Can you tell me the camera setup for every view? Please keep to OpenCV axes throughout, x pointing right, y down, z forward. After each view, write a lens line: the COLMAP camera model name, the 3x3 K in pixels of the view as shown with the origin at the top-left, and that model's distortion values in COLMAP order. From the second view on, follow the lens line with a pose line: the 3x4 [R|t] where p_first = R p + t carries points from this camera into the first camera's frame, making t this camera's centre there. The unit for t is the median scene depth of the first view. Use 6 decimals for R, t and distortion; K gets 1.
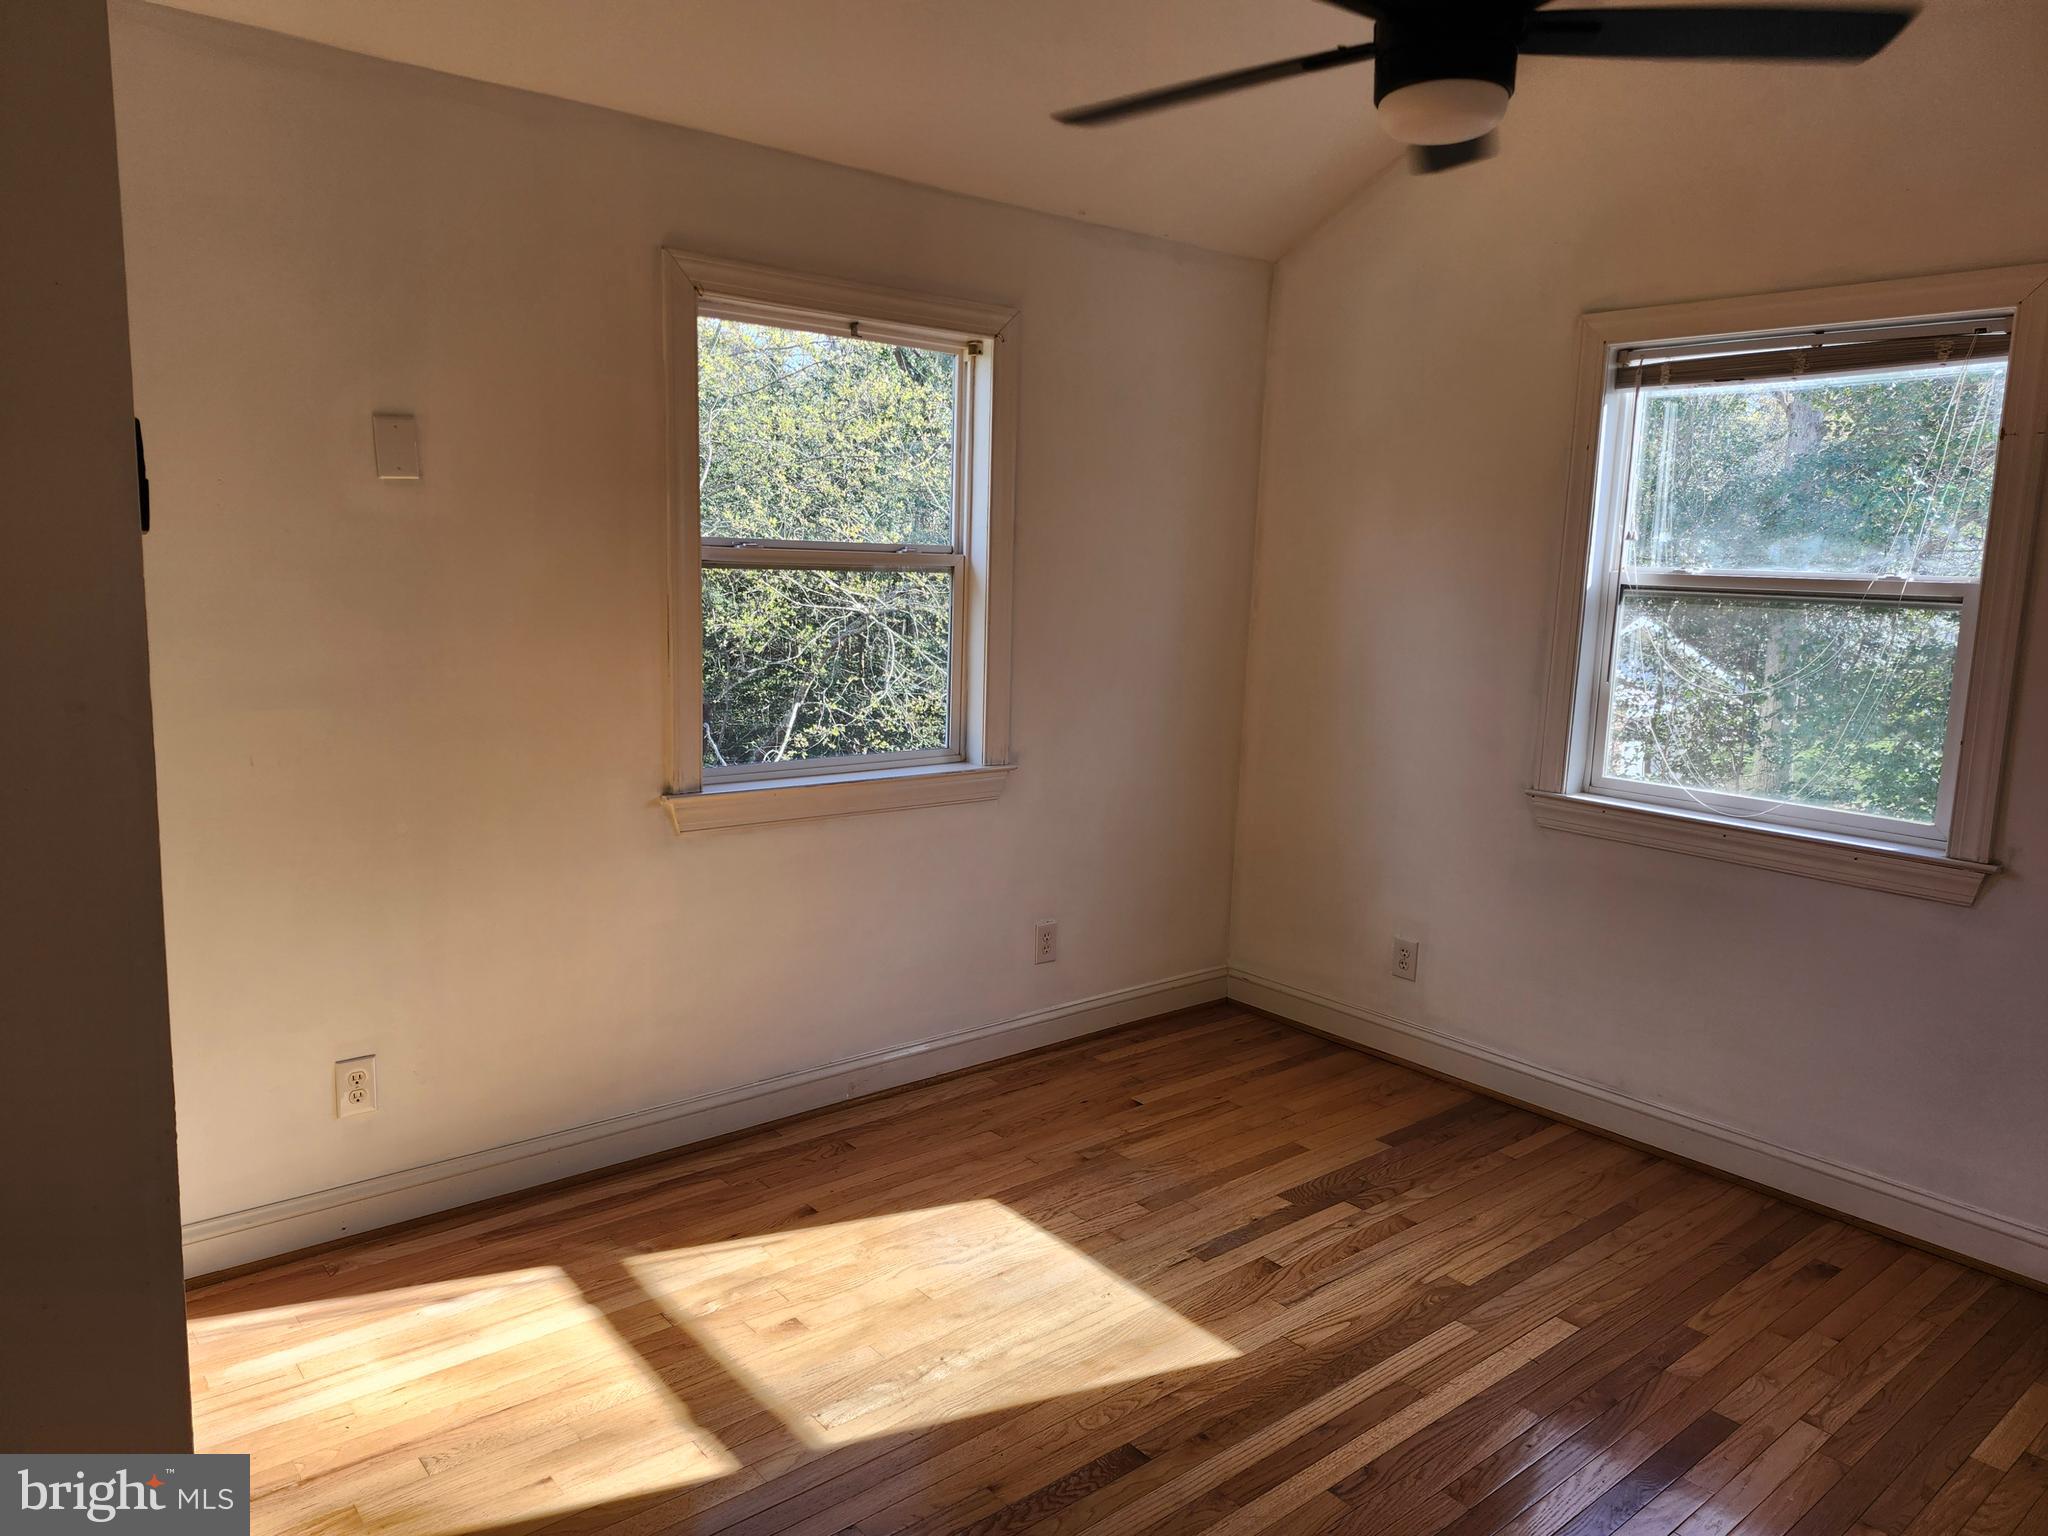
lens RADIAL K [[1405.8, 0, 1021.5], [0, 1405.8, 735.3], [0, 0, 1]] dist [0.108580, -0.122860]
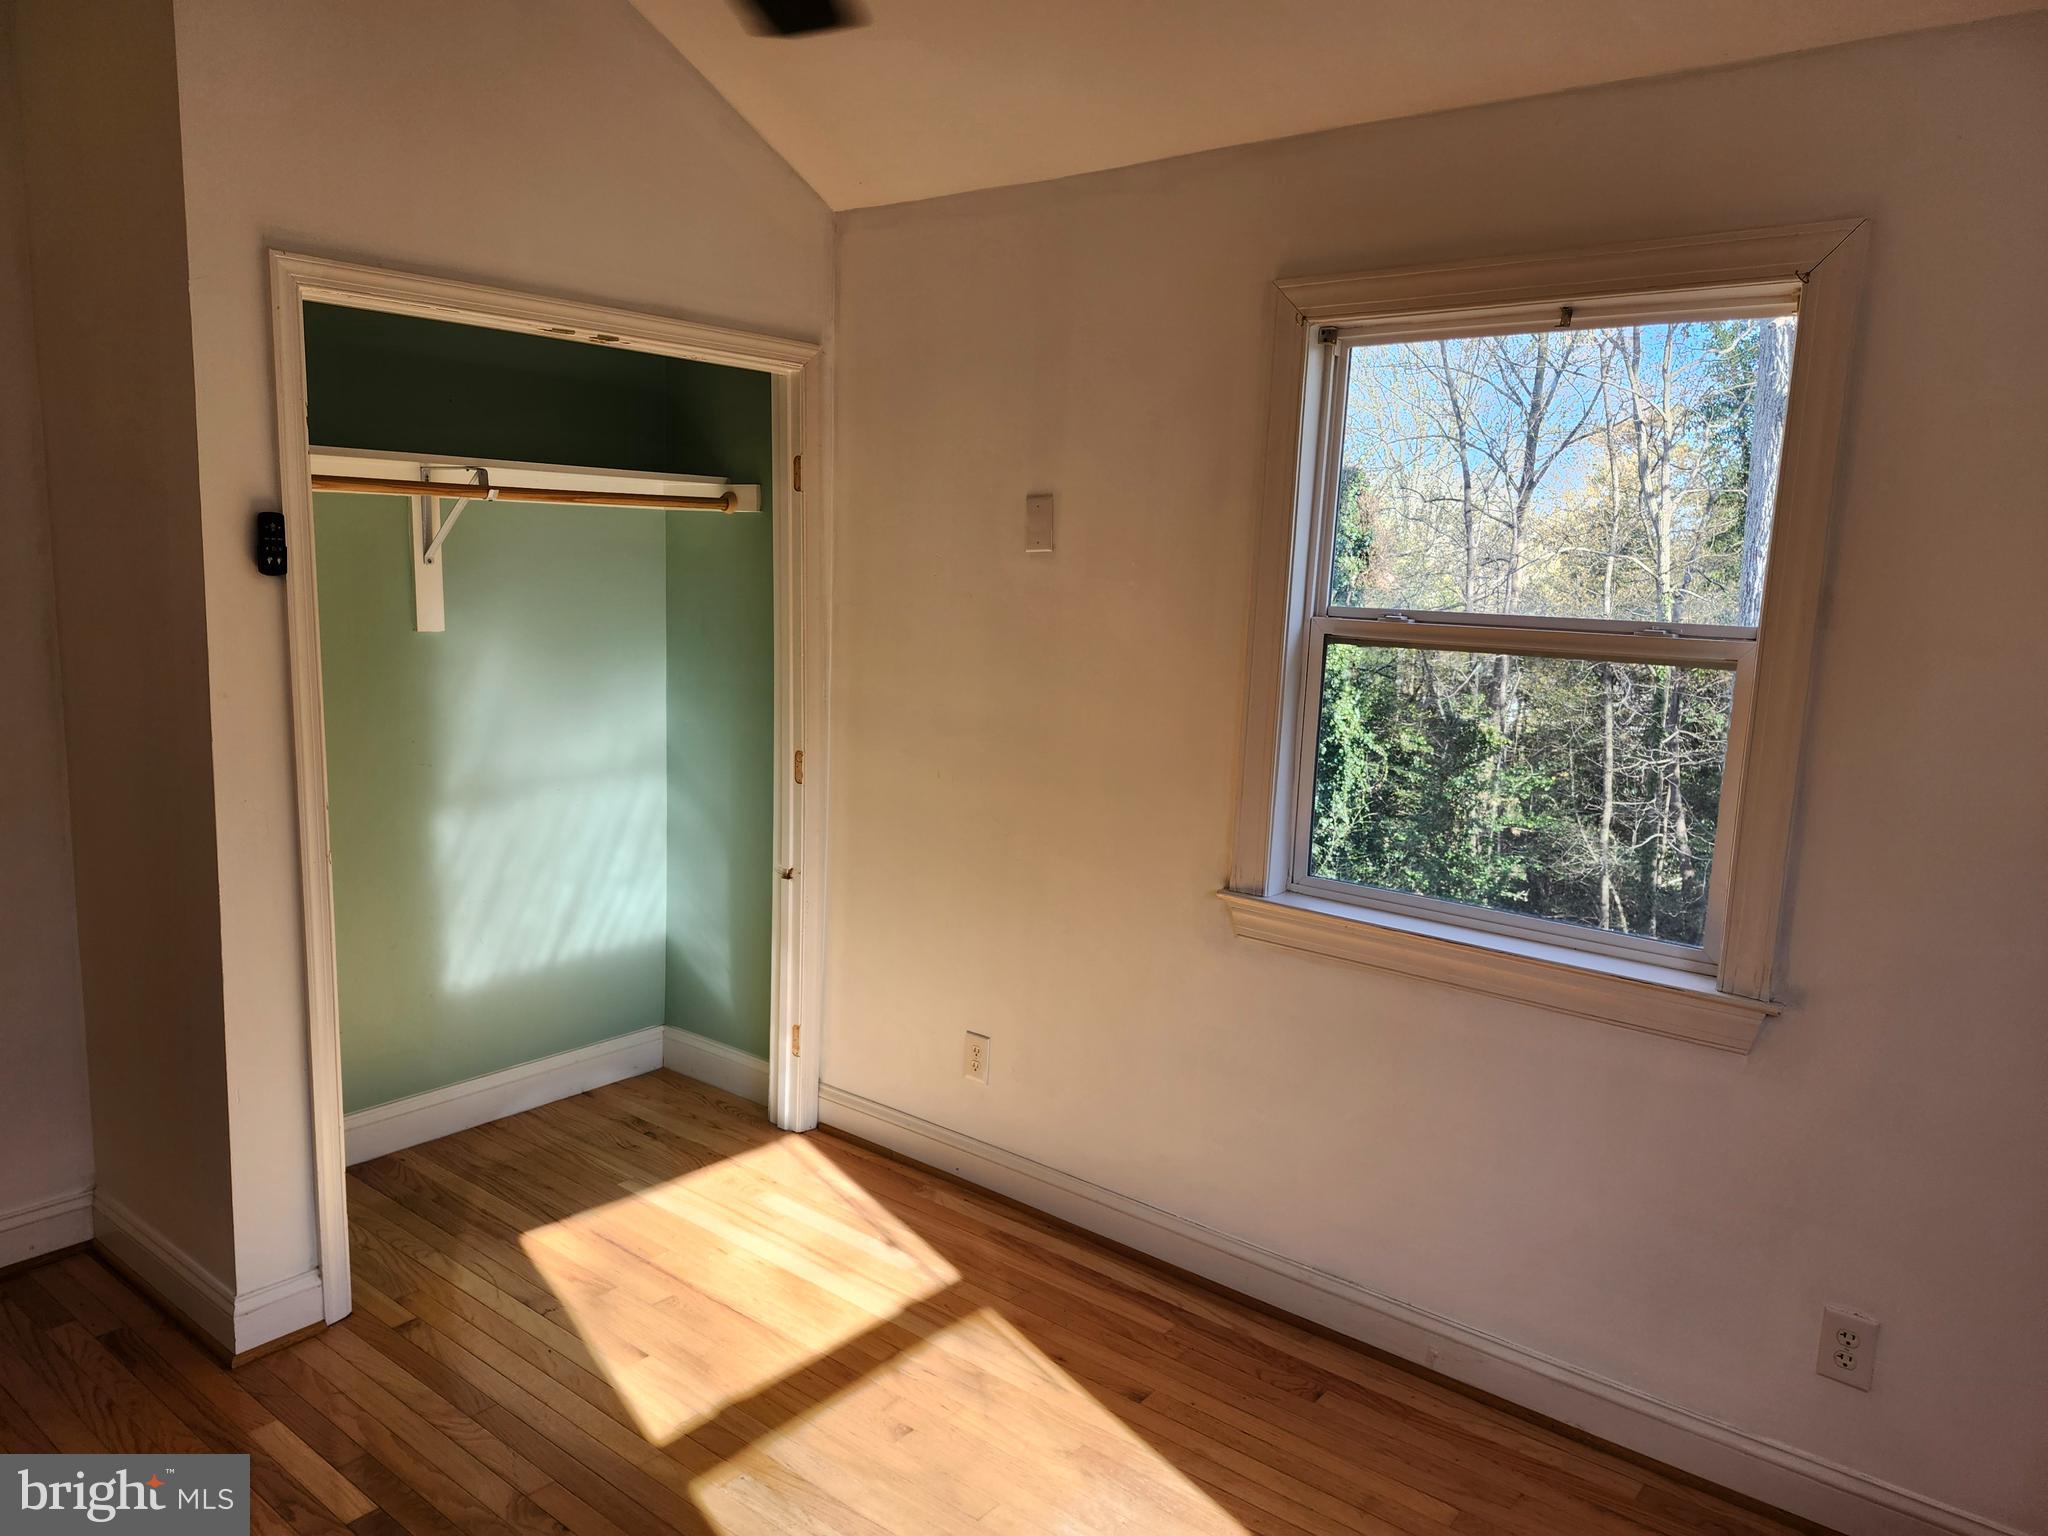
lens RADIAL K [[1433.8, 0, 1034.5], [0, 1433.8, 769.2], [0, 0, 1]] dist [0.113957, -0.137362]
pose [[0.197291, 0.124380, -0.972423, 0.643554], [-0.156356, 0.983214, 0.094038, -0.106516], [0.967796, 0.133491, 0.213427, 0.711565]]
